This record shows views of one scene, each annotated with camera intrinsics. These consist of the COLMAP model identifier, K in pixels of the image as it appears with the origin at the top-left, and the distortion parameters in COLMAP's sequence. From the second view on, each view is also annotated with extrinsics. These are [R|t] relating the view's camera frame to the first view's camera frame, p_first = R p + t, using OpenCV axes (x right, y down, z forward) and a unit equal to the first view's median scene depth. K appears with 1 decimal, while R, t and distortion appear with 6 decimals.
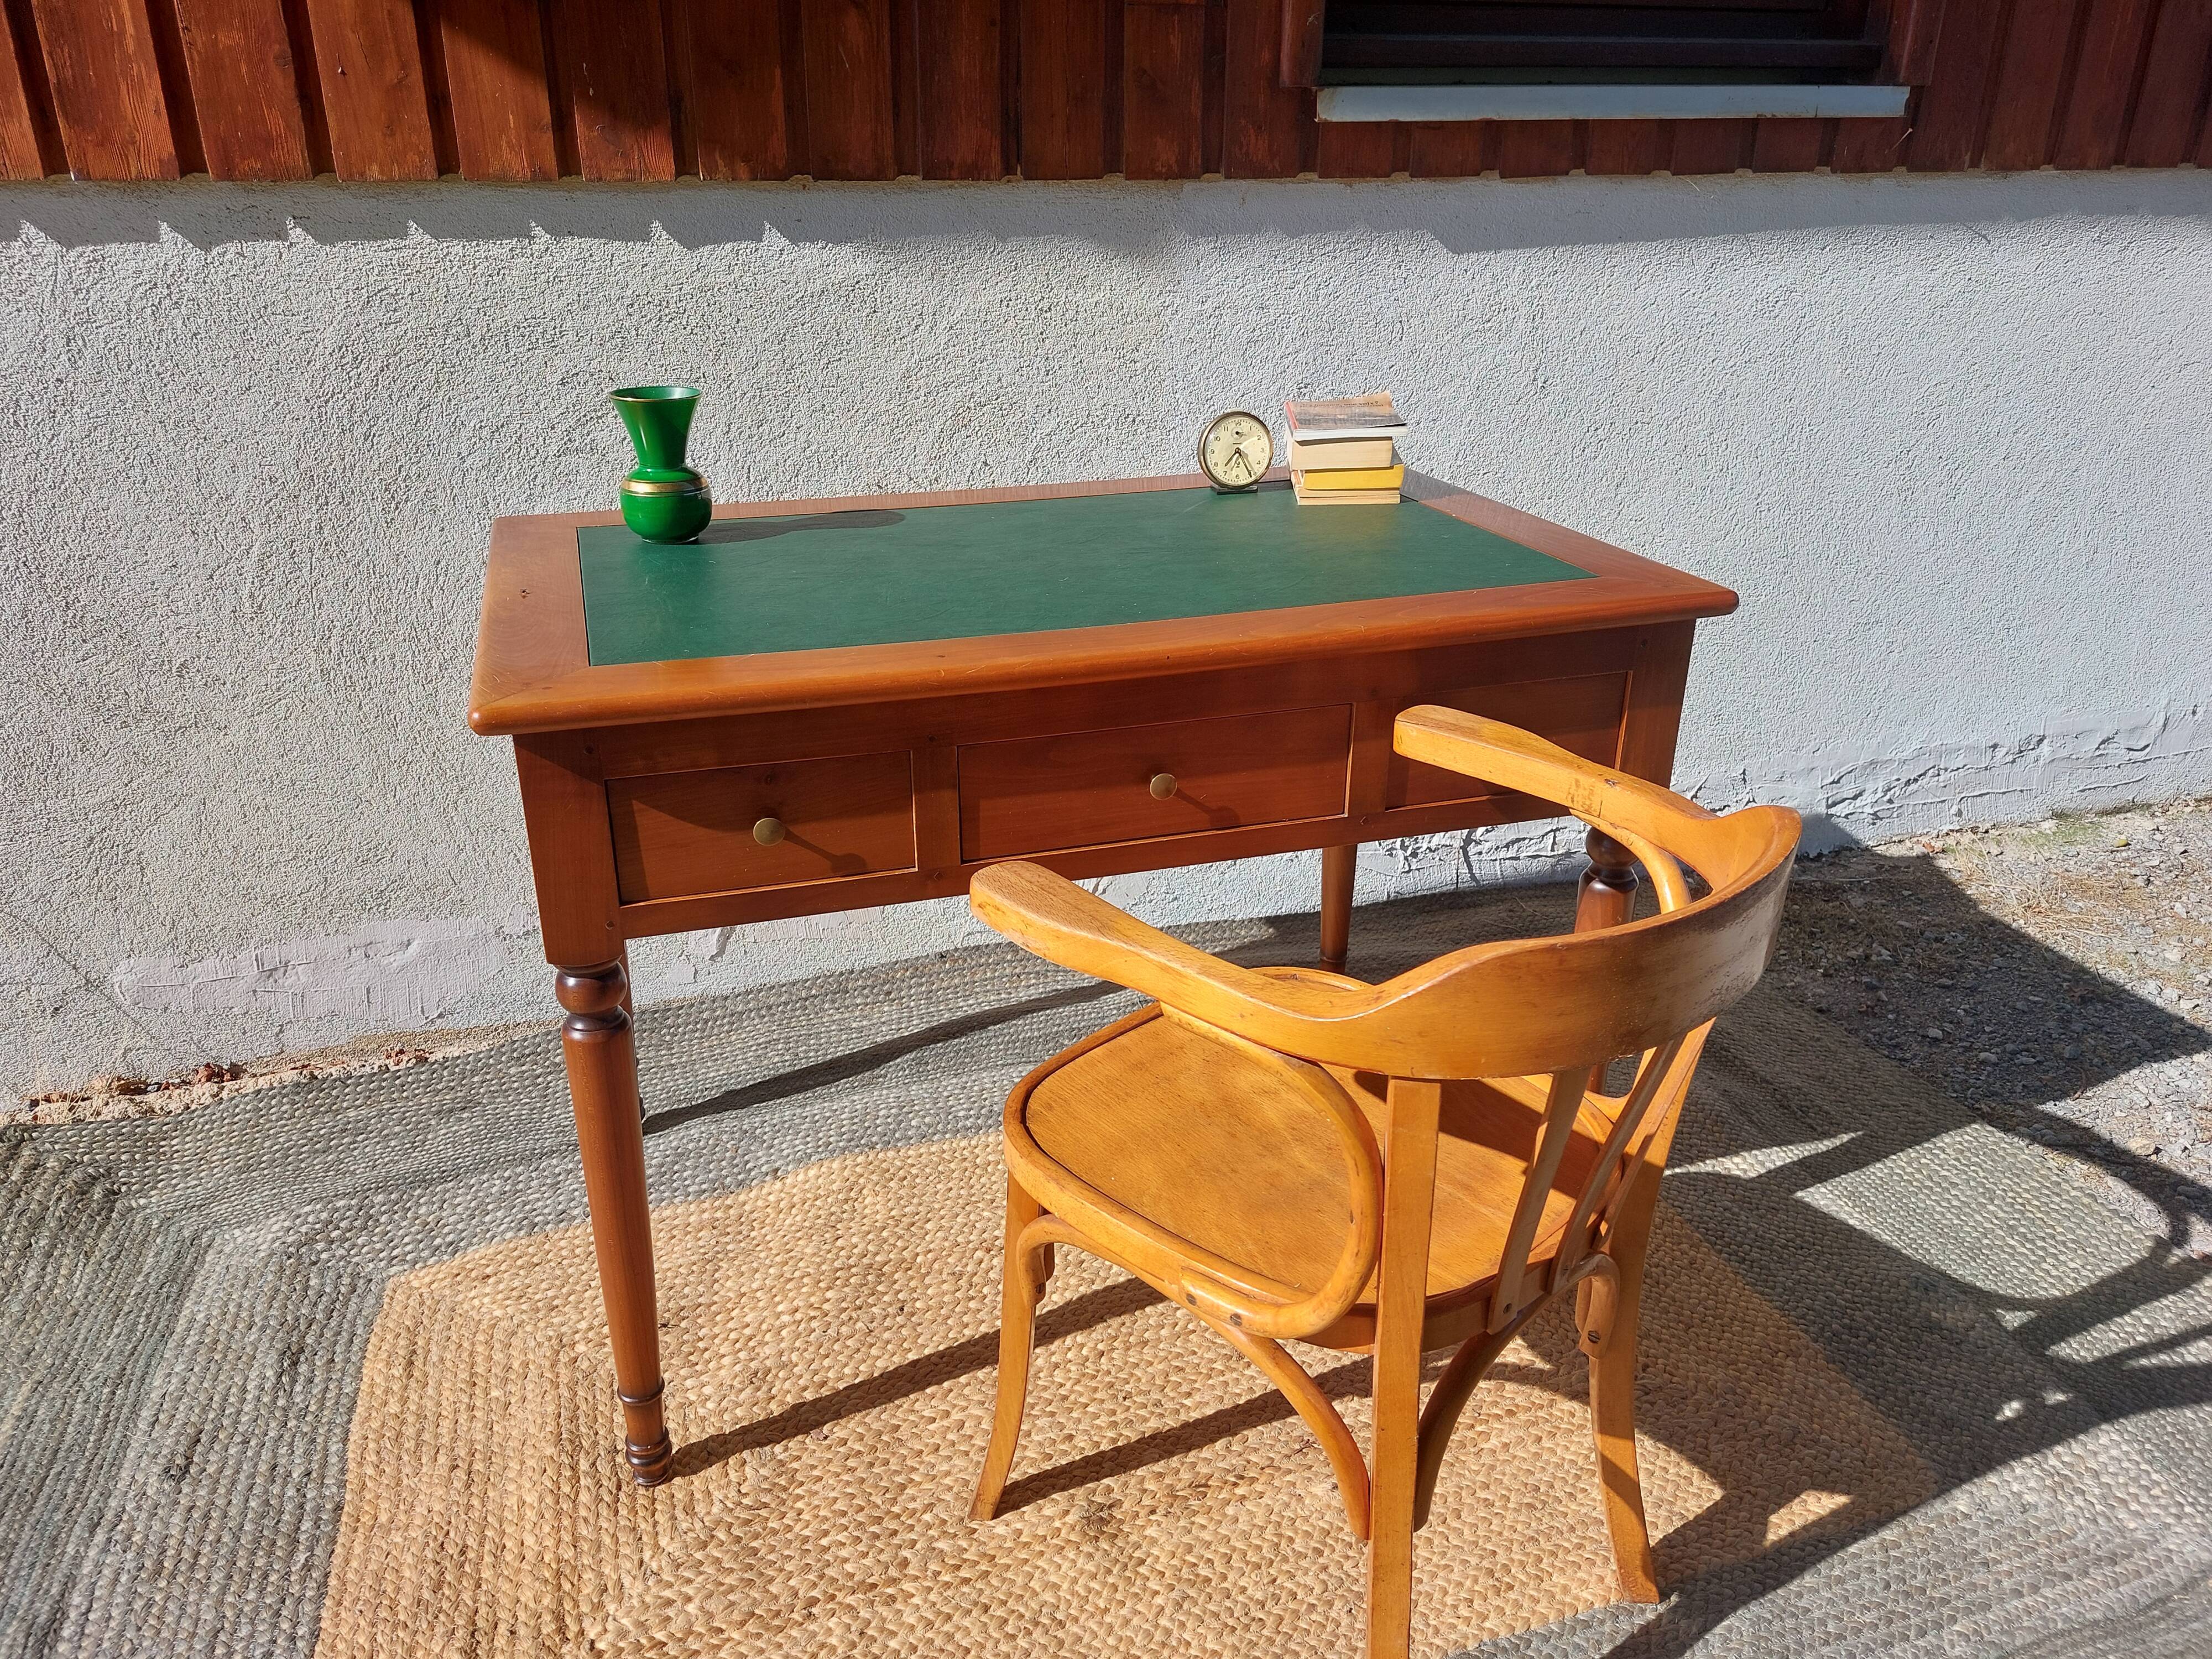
lens RADIAL K [[1583.3, 0, 1063.5], [0, 1583.3, 838.0], [0, 0, 1]] dist [0.070821, -0.080473]
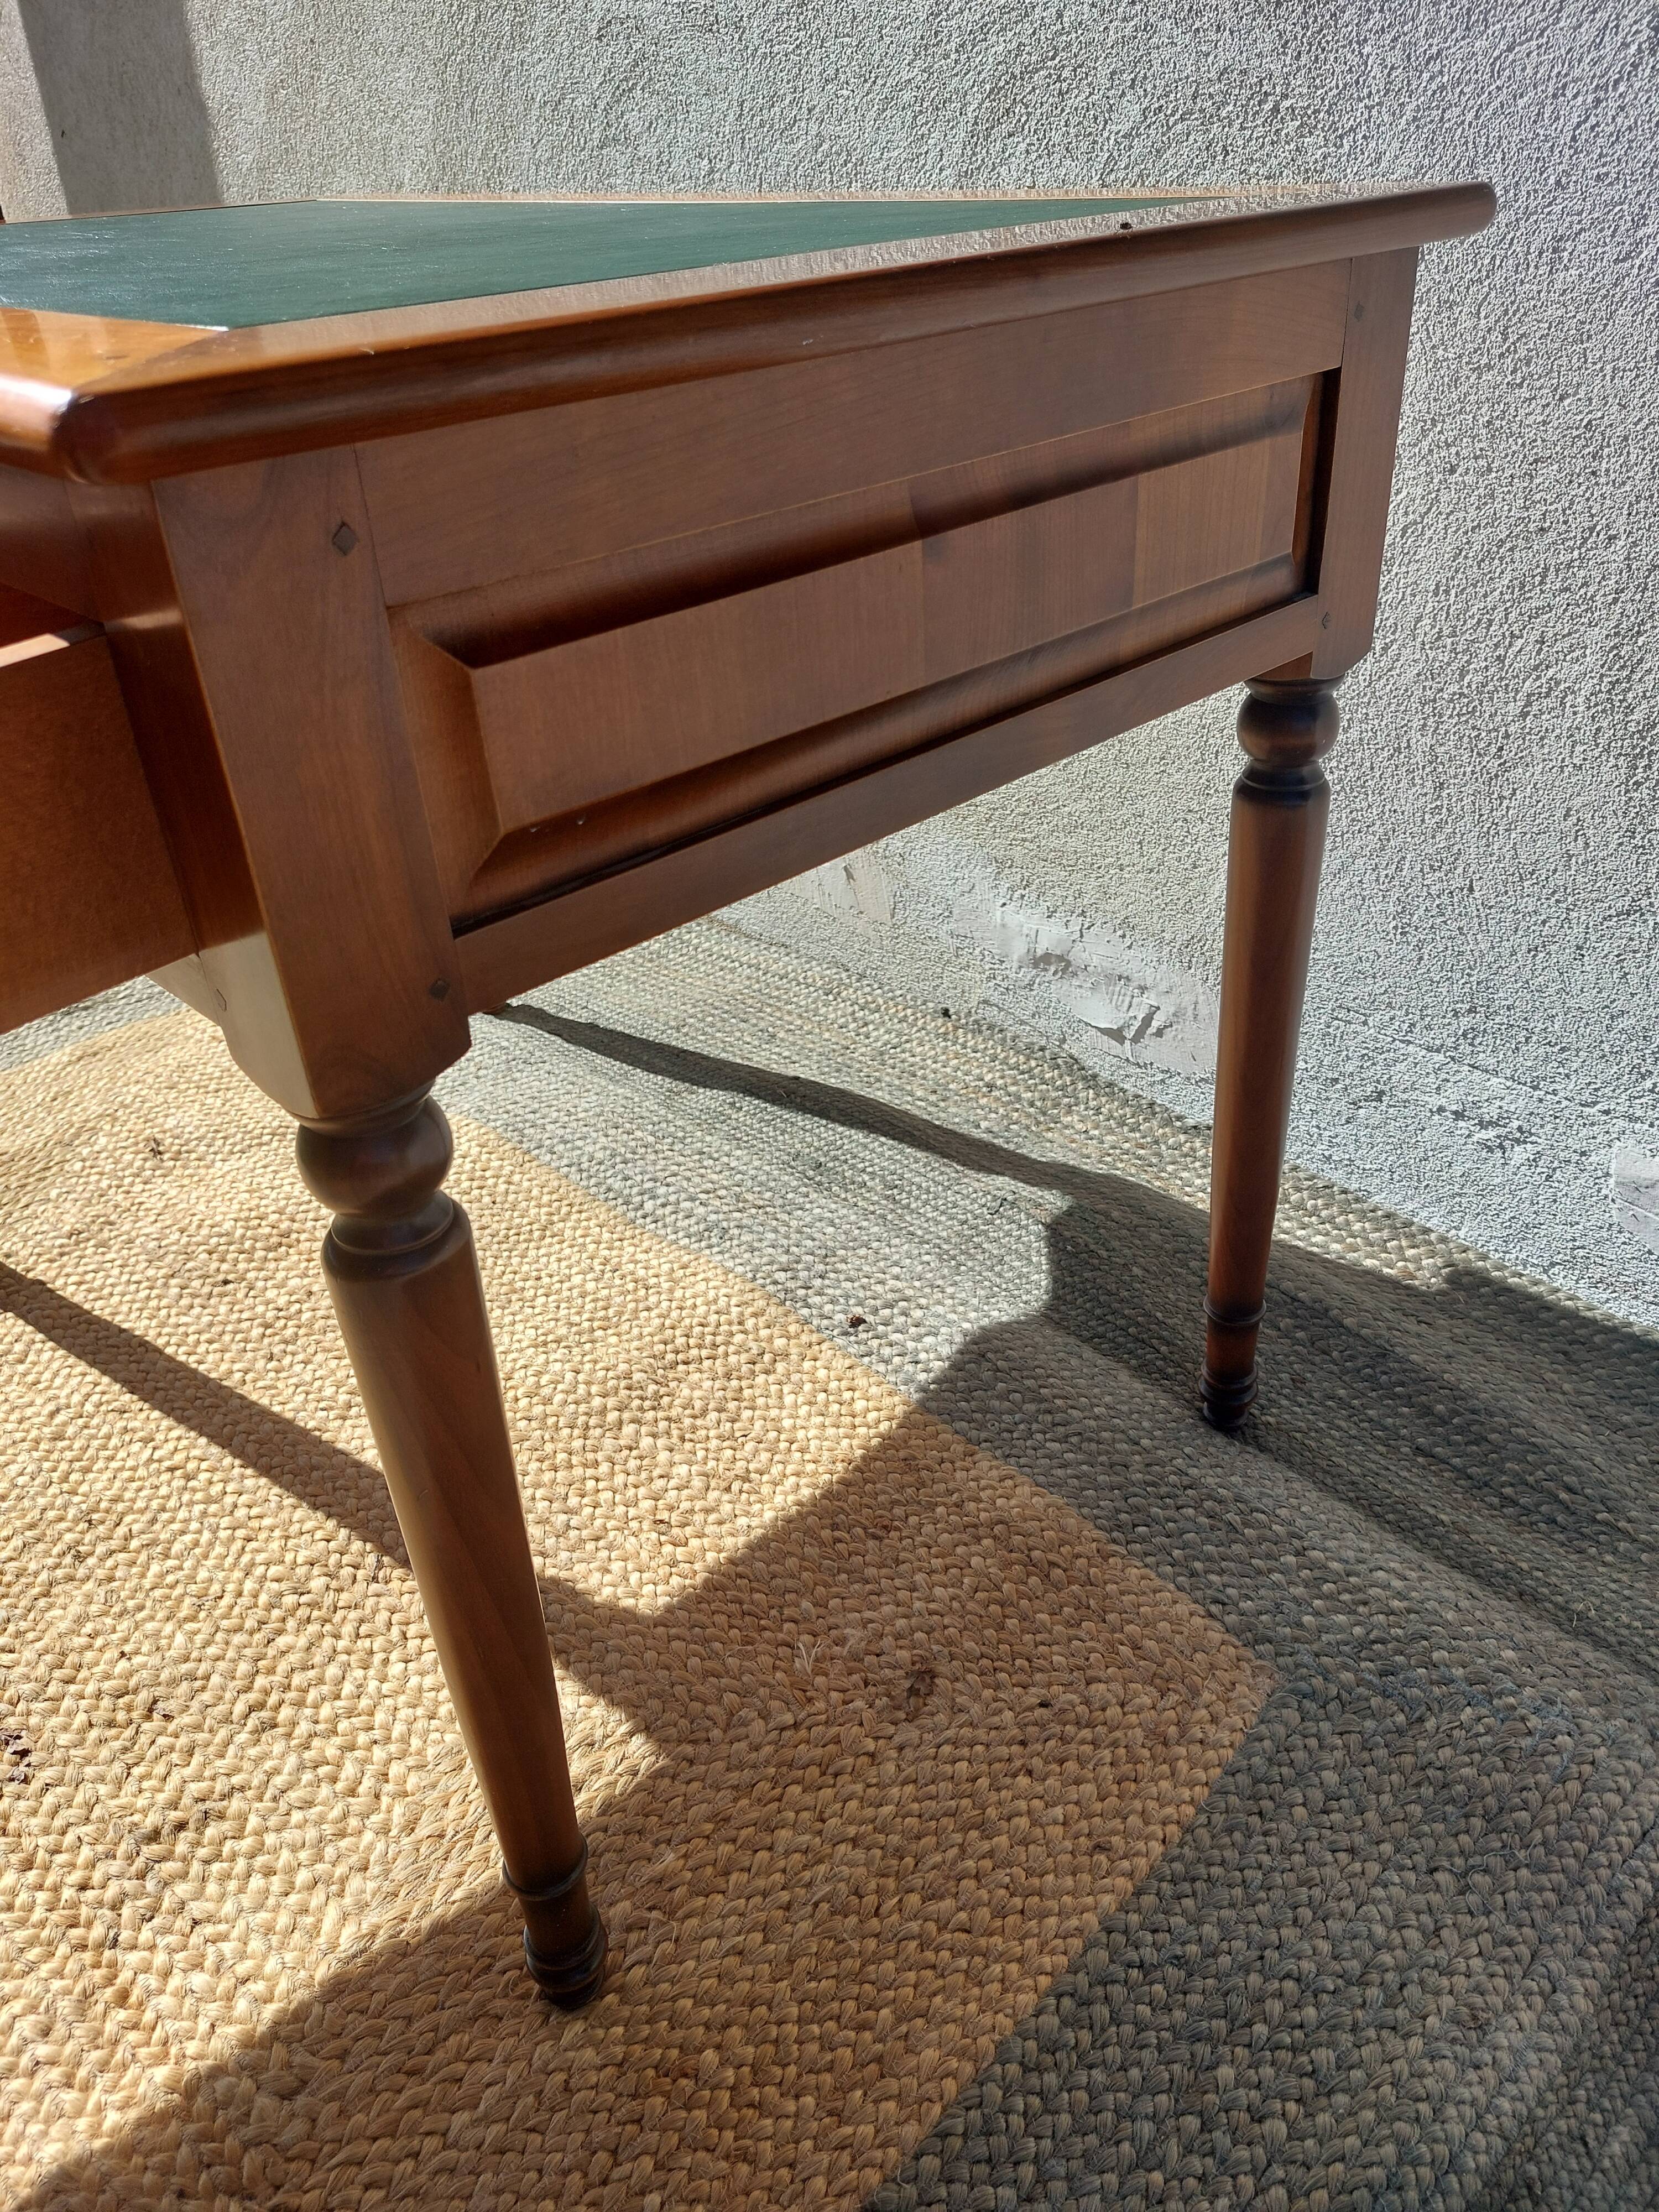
lens RADIAL K [[1600.5, 0, 841.3], [0, 1600.5, 1108.8], [0, 0, 1]] dist [0.079822, -0.104919]
pose [[0.470192, 0.454167, -0.756738, 0.618376], [-0.313777, 0.887435, 0.337644, -0.150199], [0.824902, 0.078689, 0.559772, 0.807671]]
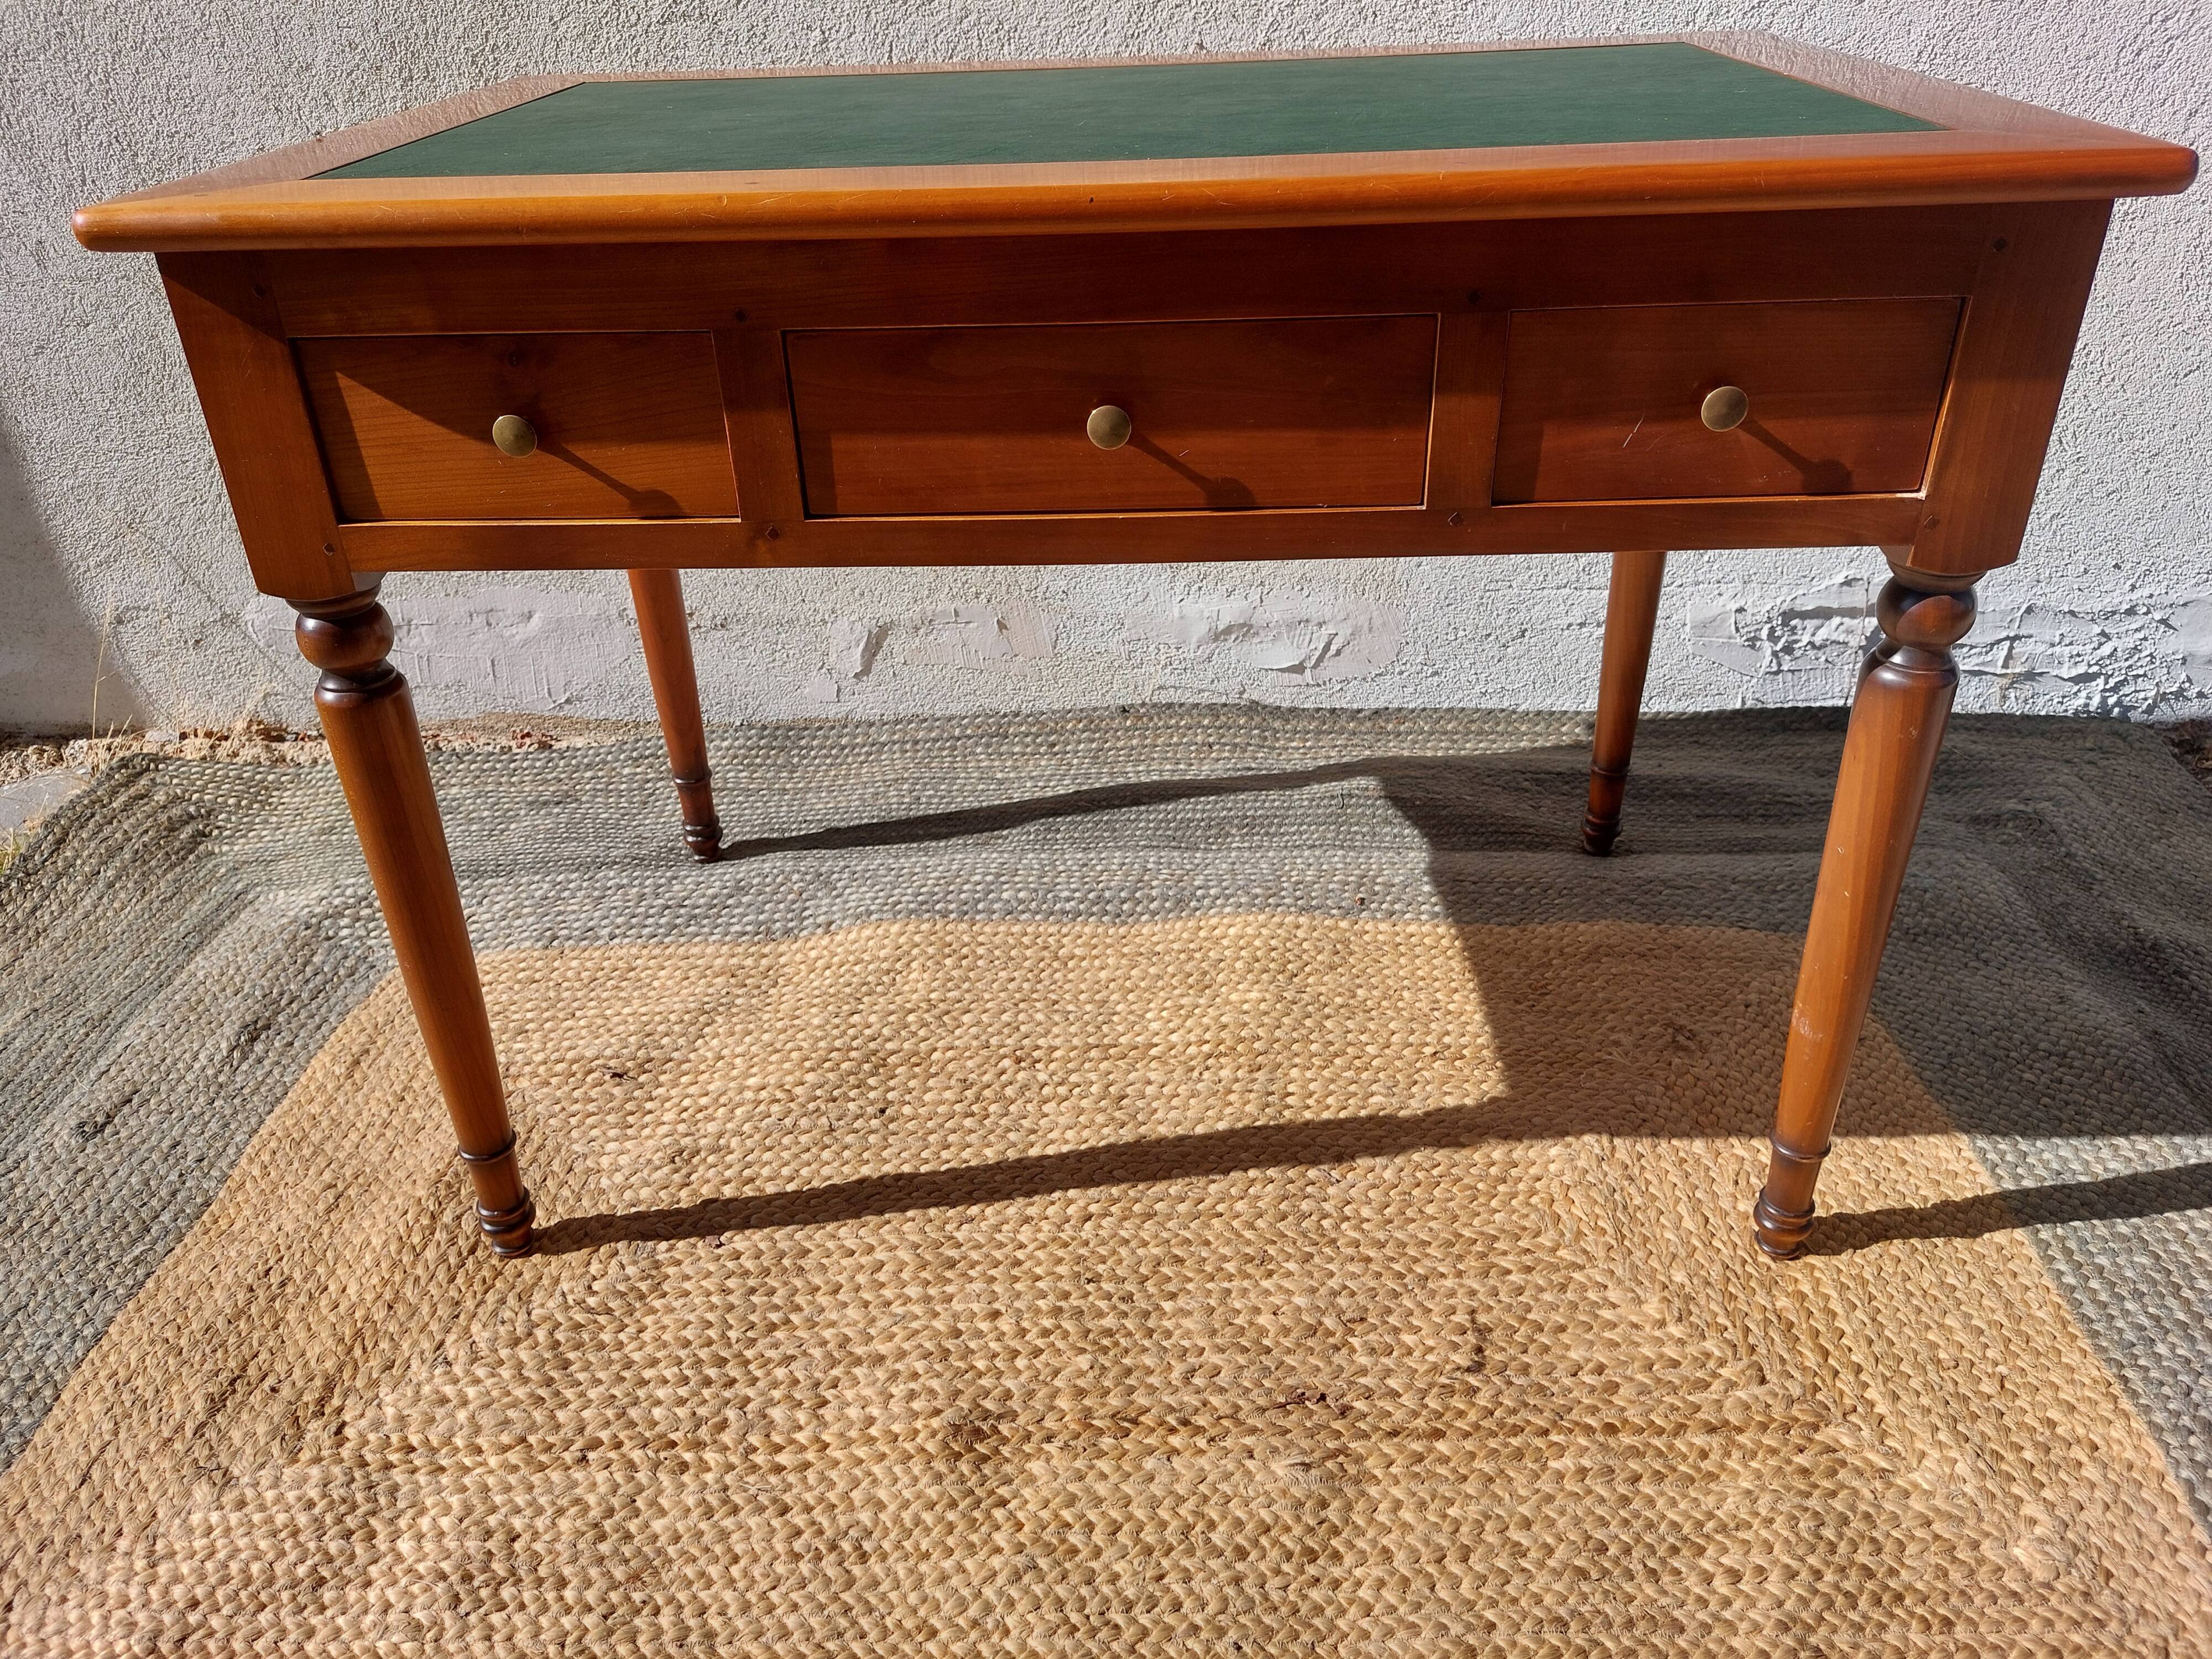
lens RADIAL K [[1600.5, 0, 1088.1], [0, 1600.5, 830.9], [0, 0, 1]] dist [0.079822, -0.104919]
pose [[0.946555, 0.141418, -0.289886, 0.215638], [-0.103853, 0.984521, 0.141182, 0.030864], [0.305365, -0.103531, 0.946591, 0.280314]]
